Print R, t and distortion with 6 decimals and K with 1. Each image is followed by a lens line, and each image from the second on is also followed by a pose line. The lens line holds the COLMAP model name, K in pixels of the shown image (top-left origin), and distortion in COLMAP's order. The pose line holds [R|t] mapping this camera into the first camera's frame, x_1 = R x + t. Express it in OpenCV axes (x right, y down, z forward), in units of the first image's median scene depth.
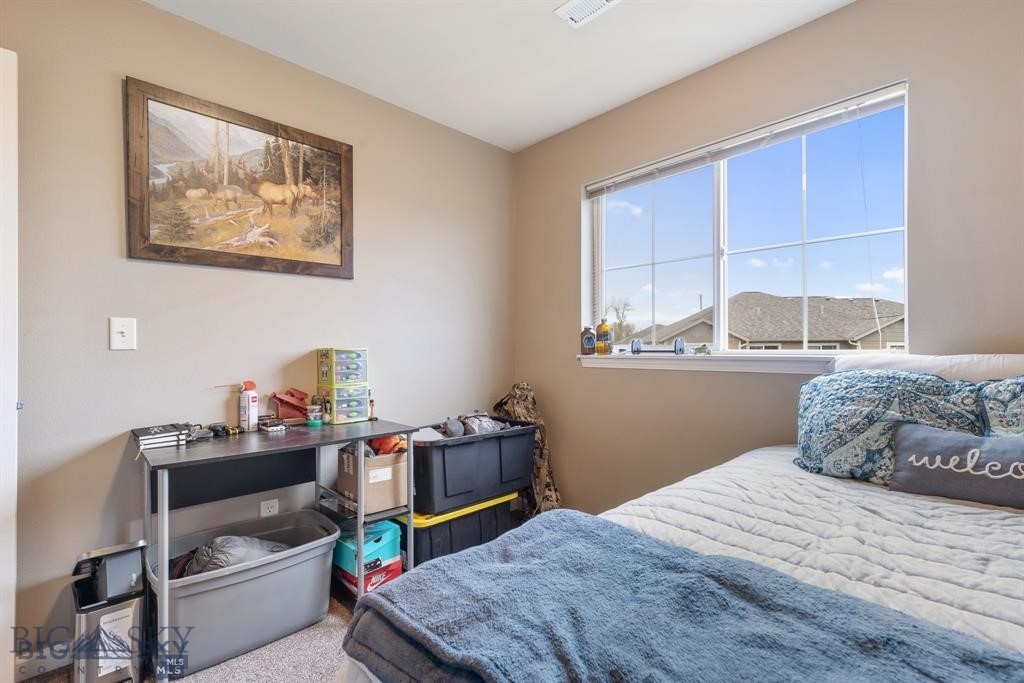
lens RADIAL K [[463.3, 0, 508.6], [0, 463.3, 346.7], [0, 0, 1]] dist [0.002702, 0.000667]
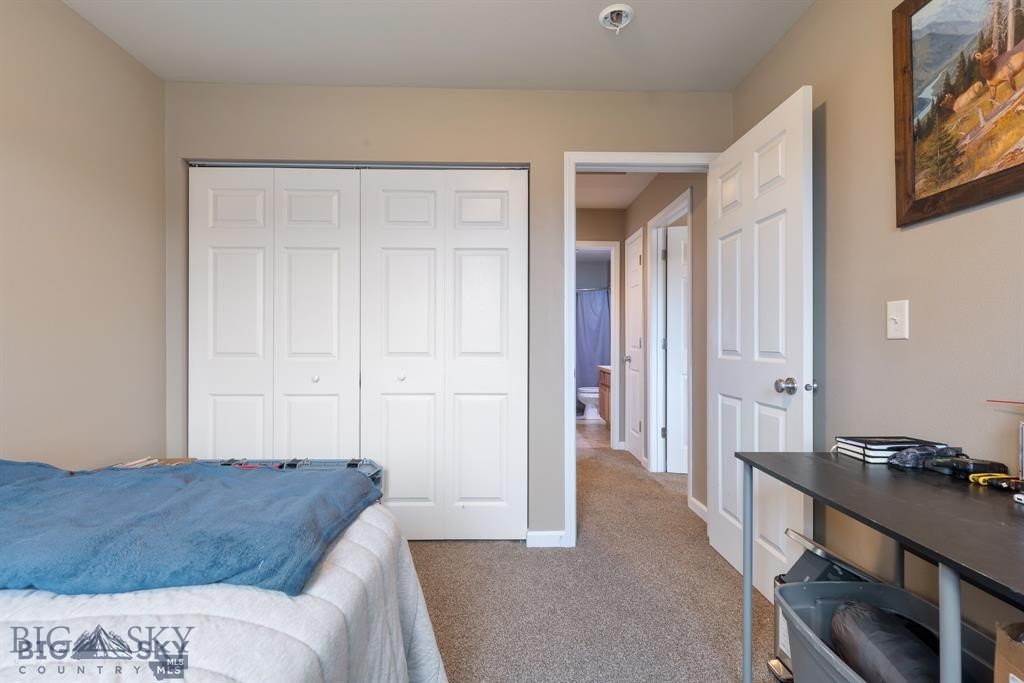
lens RADIAL K [[463.3, 0, 511.5], [0, 463.3, 346.6], [0, 0, 1]] dist [0.002702, 0.000667]
pose [[-0.672858, 0.005137, -0.739754, 0.241174], [0.002675, 0.999986, 0.004511, 0.013036], [0.739767, 0.001057, -0.672862, 0.985974]]
